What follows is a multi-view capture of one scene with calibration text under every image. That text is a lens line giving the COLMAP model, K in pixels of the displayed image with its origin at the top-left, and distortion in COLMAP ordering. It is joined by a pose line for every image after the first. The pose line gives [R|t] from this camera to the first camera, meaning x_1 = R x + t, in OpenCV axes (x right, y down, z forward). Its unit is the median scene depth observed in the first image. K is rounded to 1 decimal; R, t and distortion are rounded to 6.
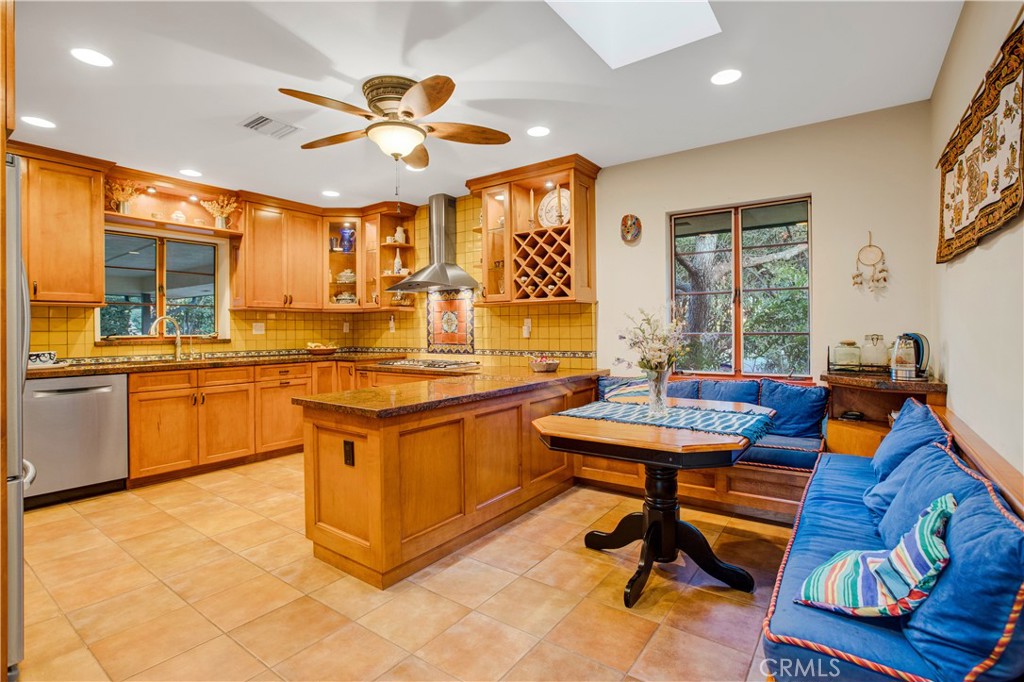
lens RADIAL K [[468.2, 0, 509.8], [0, 468.2, 324.5], [0, 0, 1]] dist [-0.054984, 0.024210]
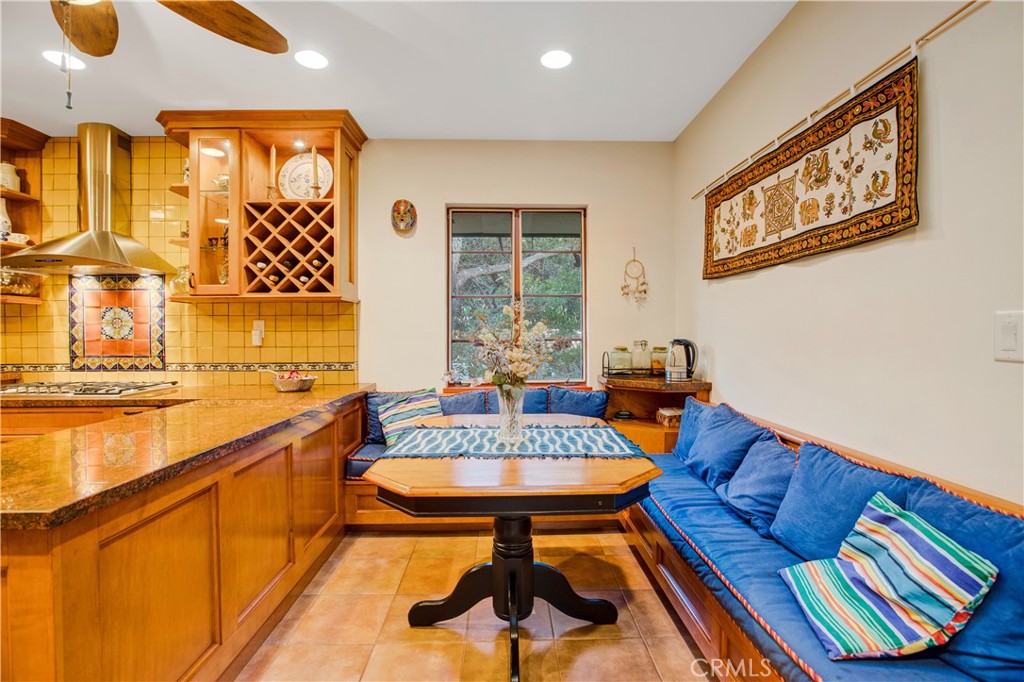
lens RADIAL K [[471.0, 0, 510.2], [0, 471.0, 335.0], [0, 0, 1]] dist [-0.041474, 0.013675]
pose [[0.798372, 0.004885, 0.602145, -0.092999], [-0.009132, 0.999950, 0.003995, 0.004215], [-0.602095, -0.008688, 0.798377, 0.180725]]
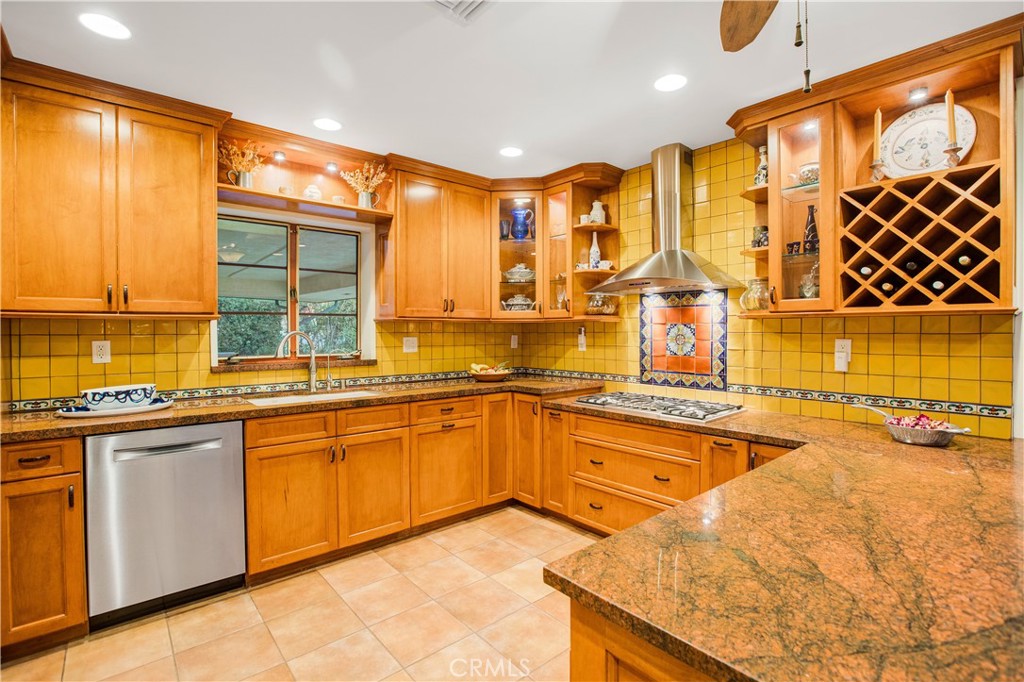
lens RADIAL K [[481.3, 0, 518.8], [0, 481.3, 336.9], [0, 0, 1]] dist [-0.069544, 0.029994]
pose [[0.971752, 0.012426, -0.235677, -0.232011], [-0.007072, 0.999698, 0.023551, -0.028574], [0.235898, -0.021219, 0.971546, 0.349657]]
